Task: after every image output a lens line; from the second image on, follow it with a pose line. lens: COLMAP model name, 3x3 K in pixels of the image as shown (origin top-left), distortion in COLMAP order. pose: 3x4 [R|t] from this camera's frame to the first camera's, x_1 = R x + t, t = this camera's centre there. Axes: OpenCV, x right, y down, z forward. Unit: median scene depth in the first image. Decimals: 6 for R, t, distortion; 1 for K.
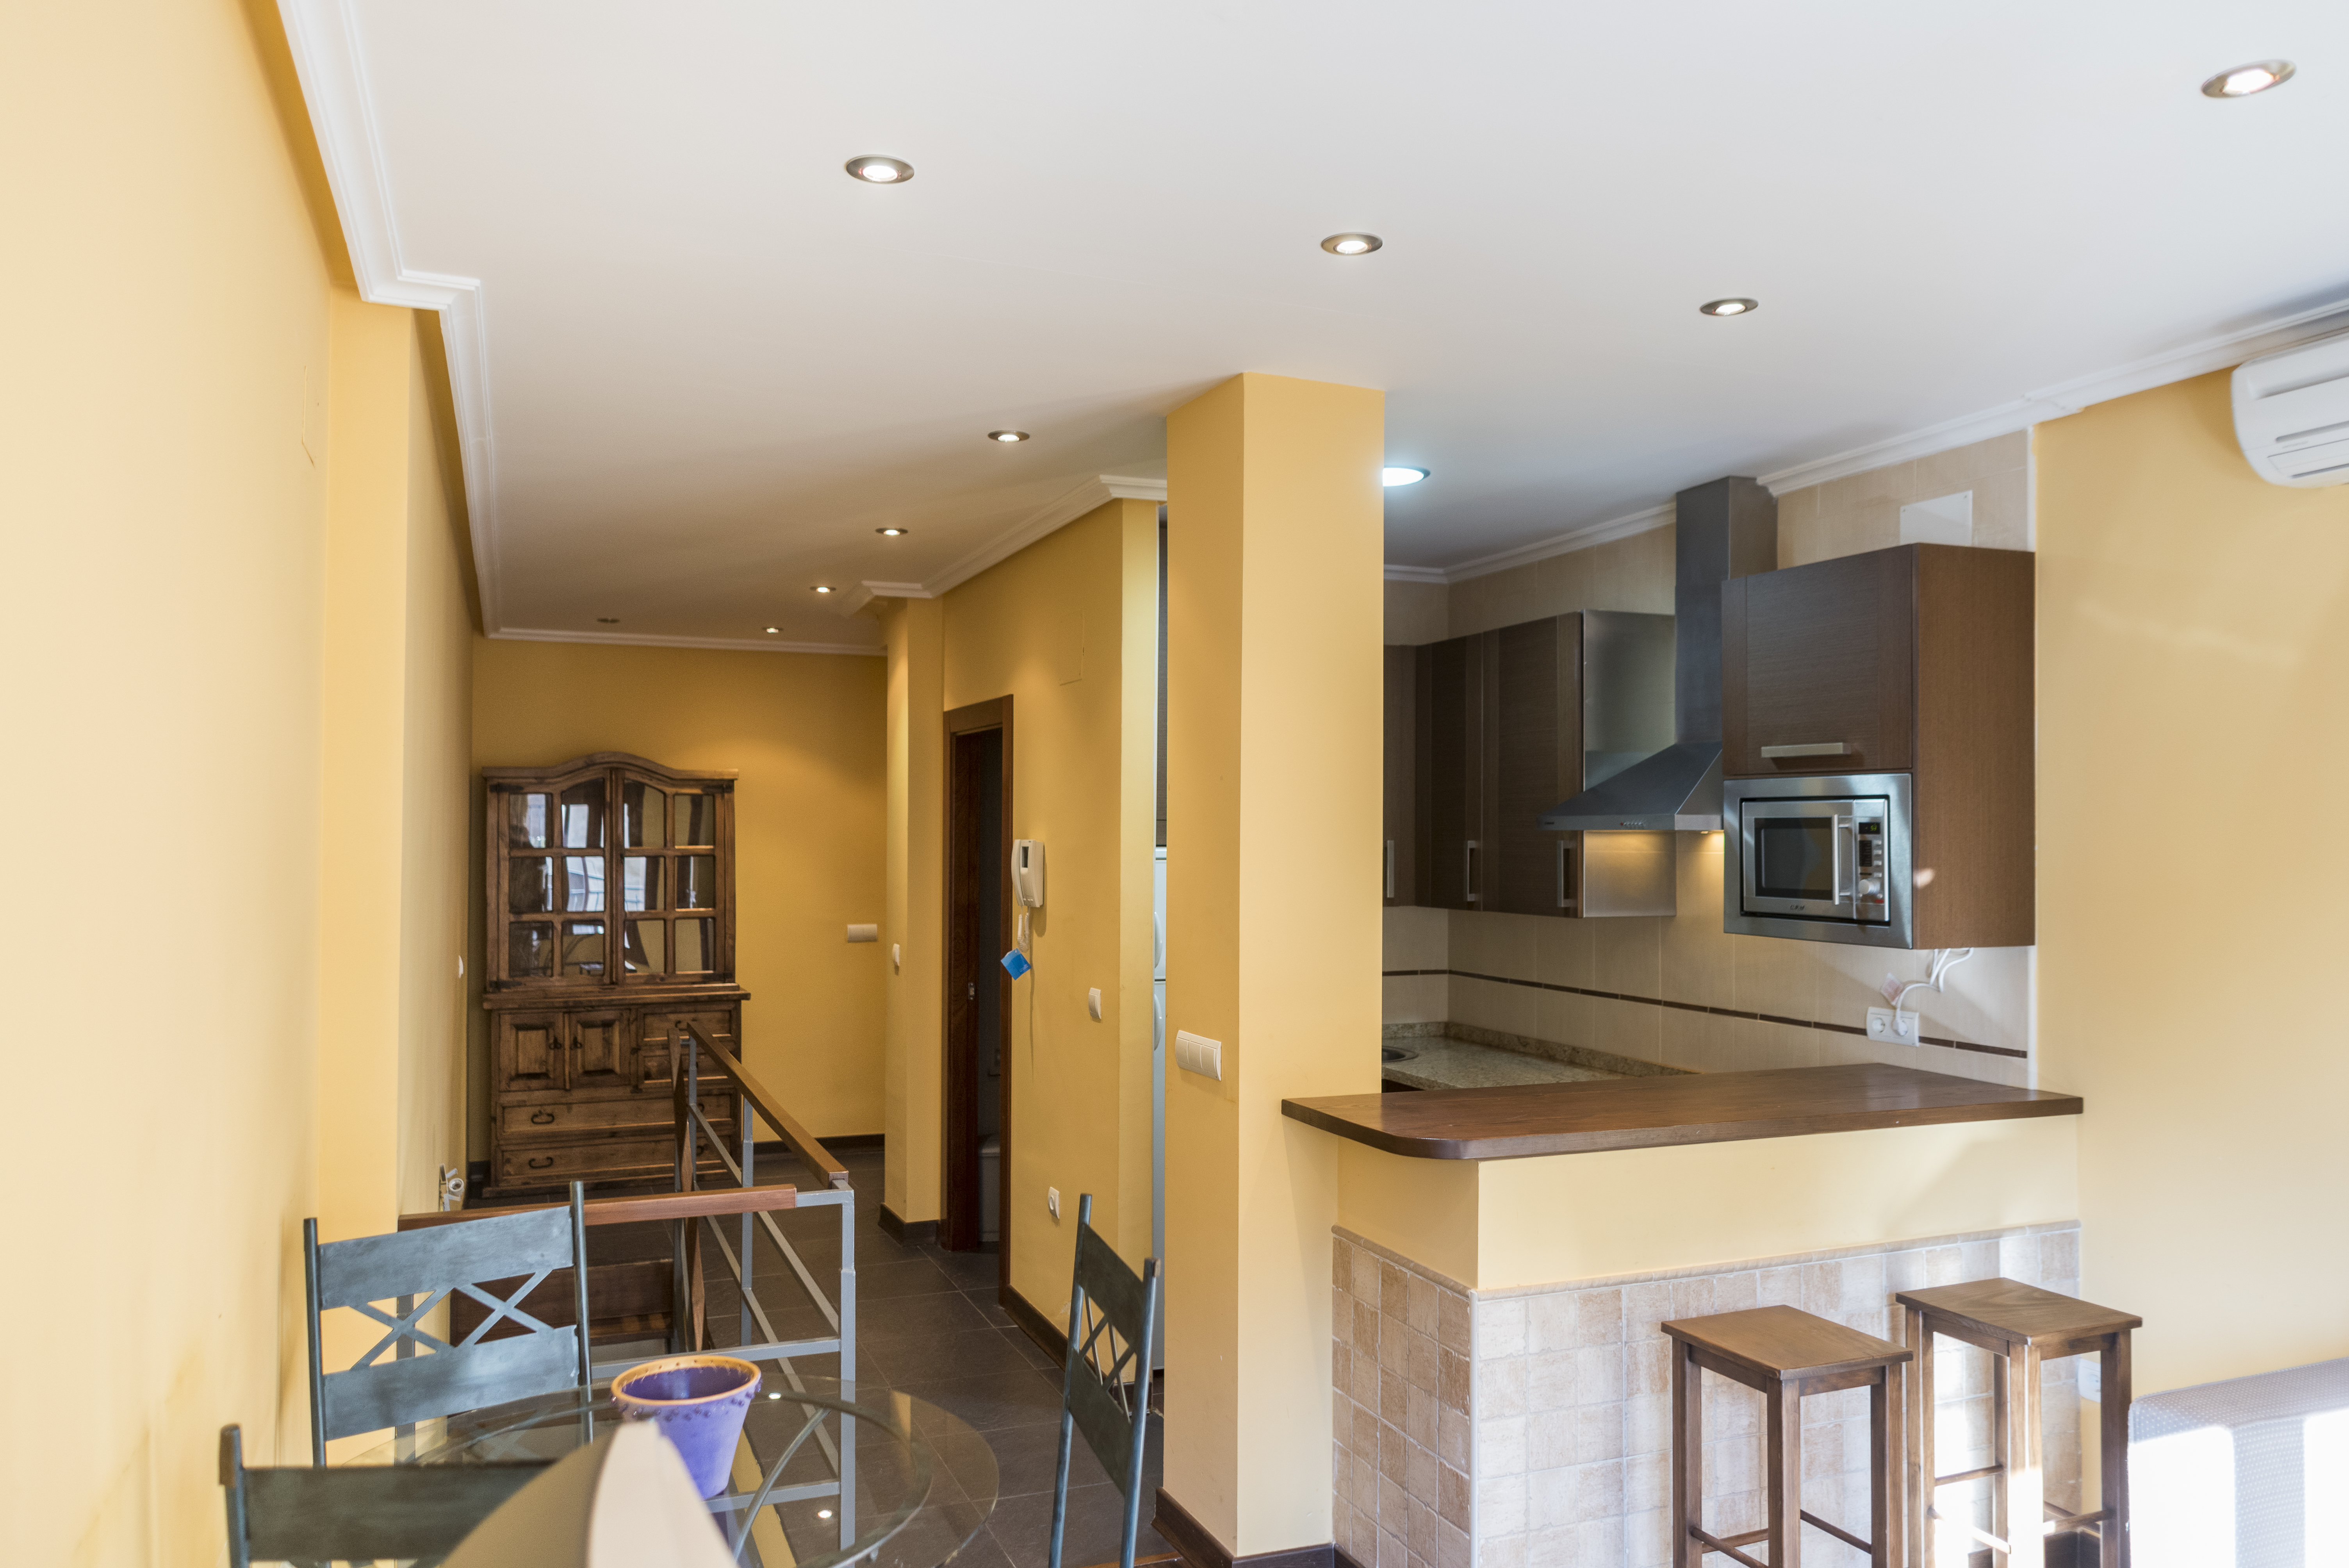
lens RADIAL K [[1649.6, 0, 1174.5], [0, 1649.6, 784.0], [0, 0, 1]] dist [0.001948, -0.000766]
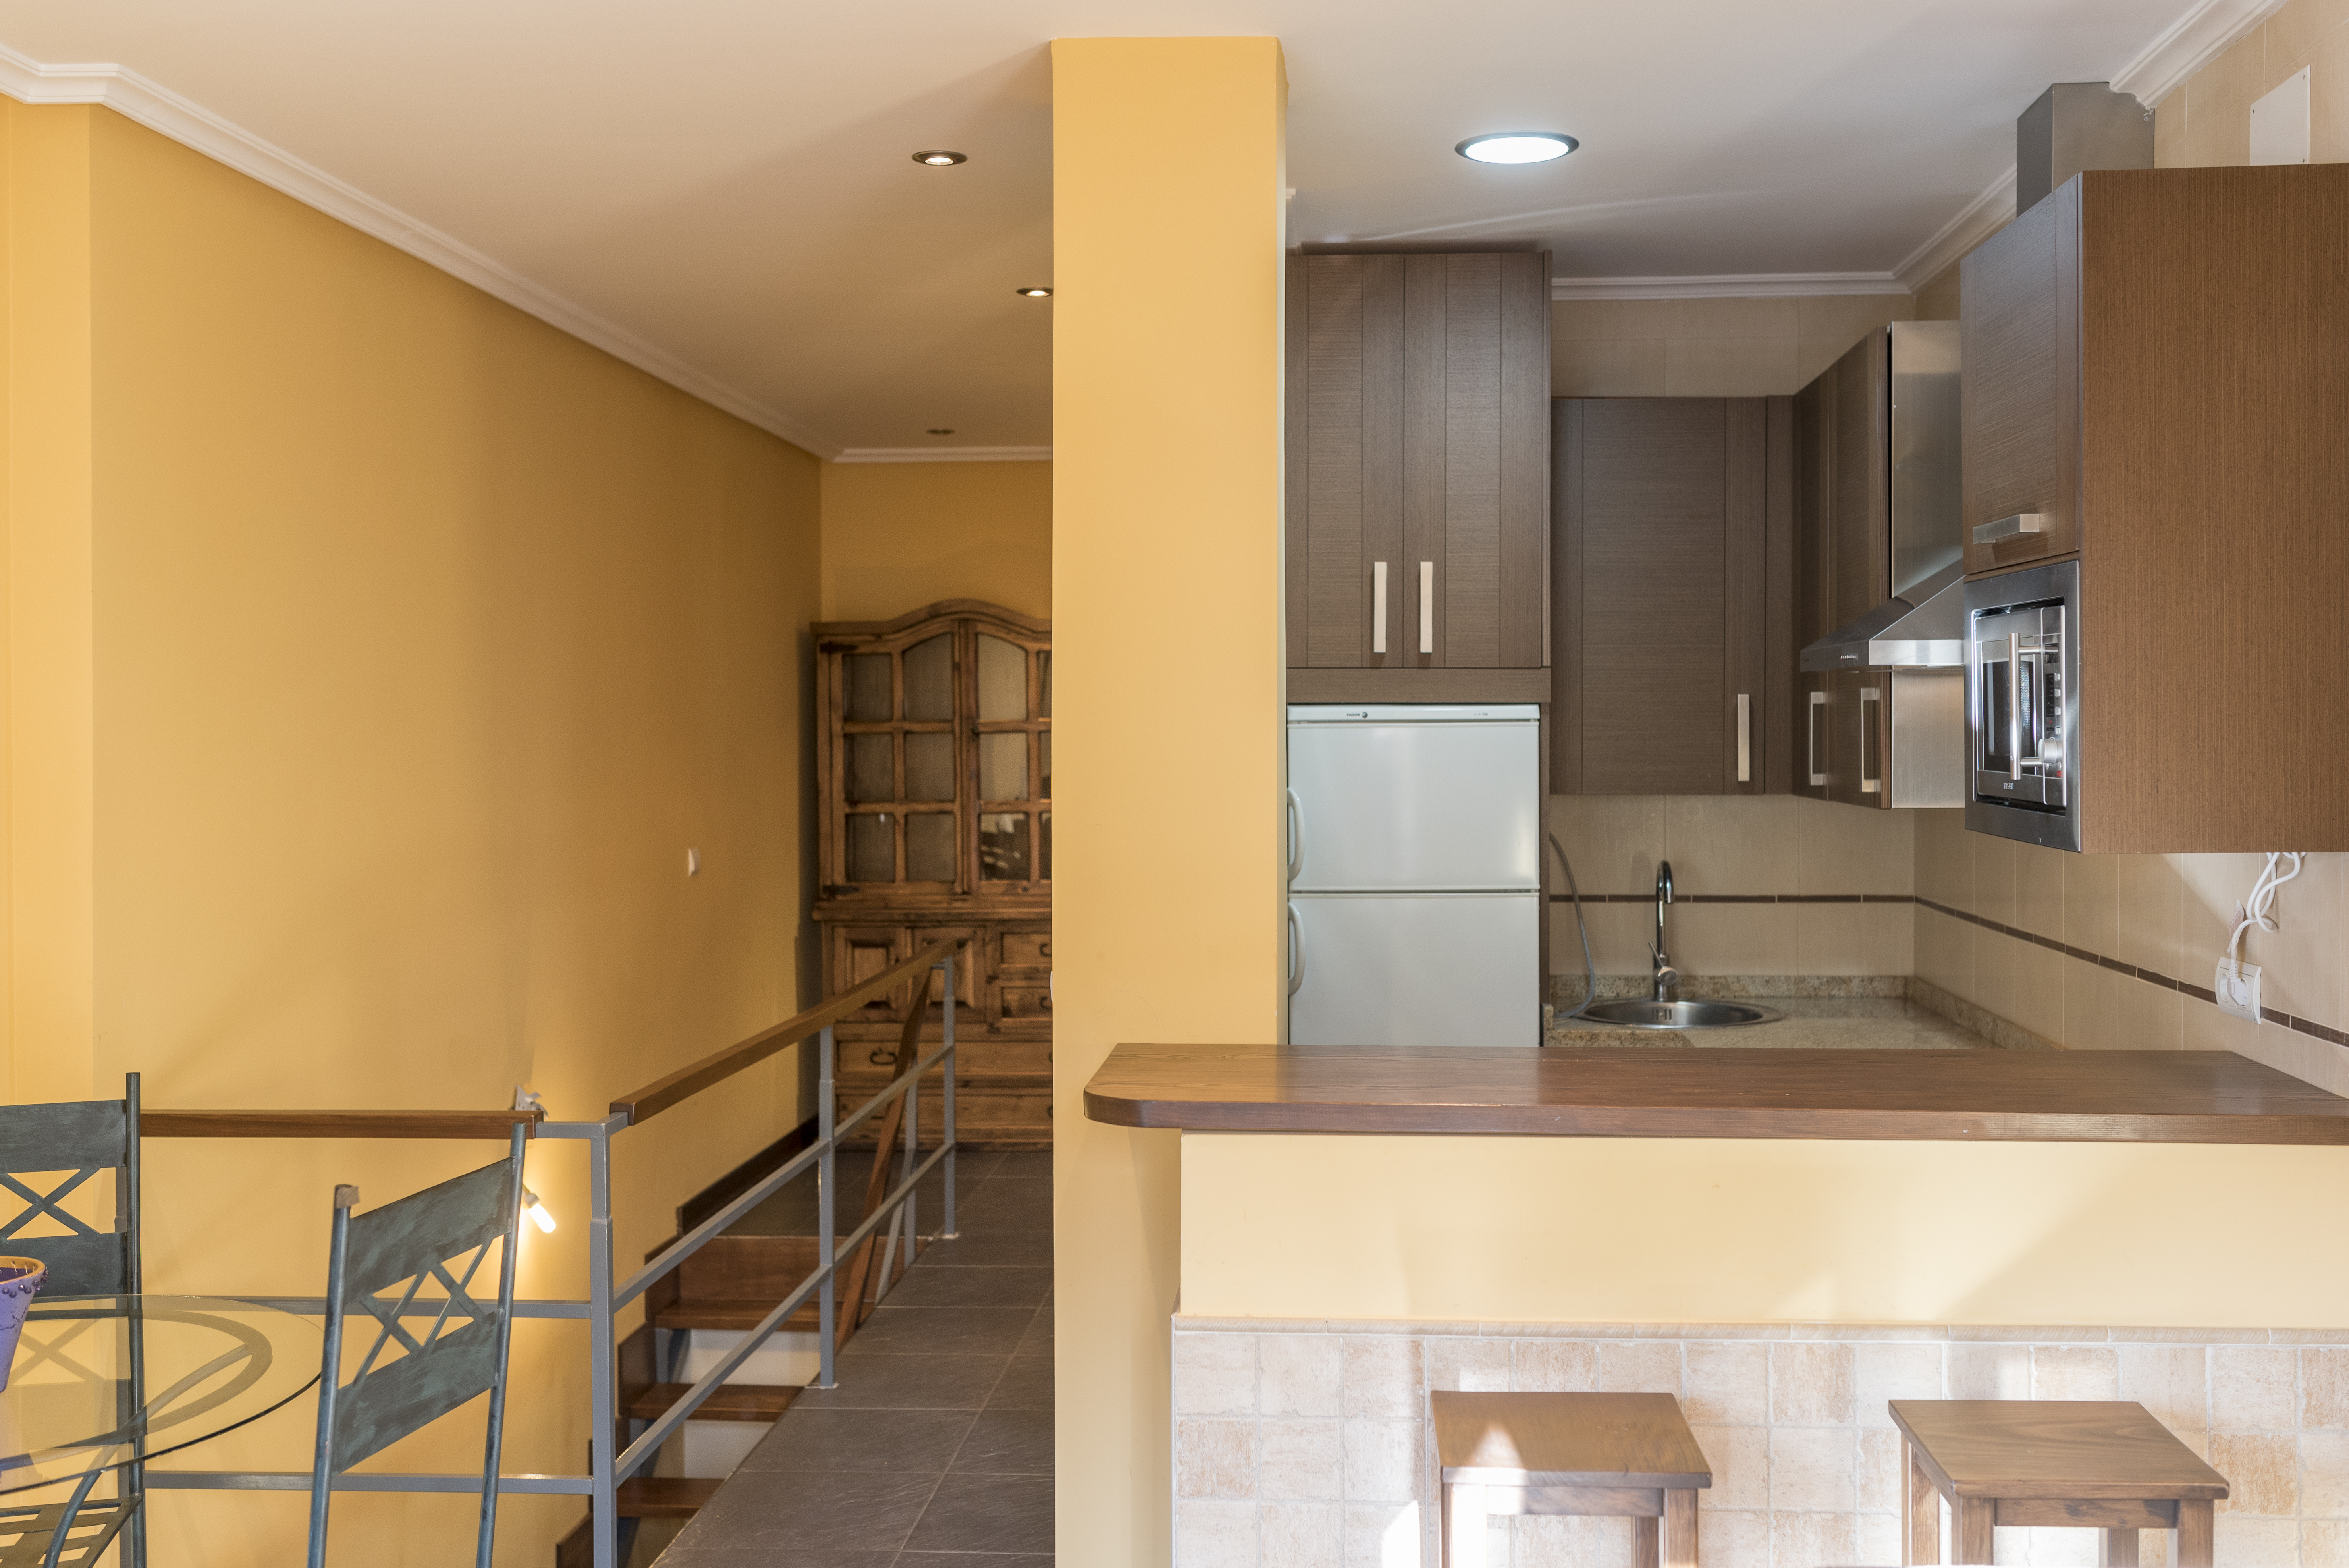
lens RADIAL K [[2363.9, 0, 1176.5], [0, 2363.9, 708.4], [0, 0, 1]] dist [-0.011429, 0.013457]
pose [[0.892632, -0.010569, -0.450661, 0.266439], [0.023266, 0.999473, 0.022644, 0.009936], [0.450185, -0.030698, 0.892408, 0.042426]]
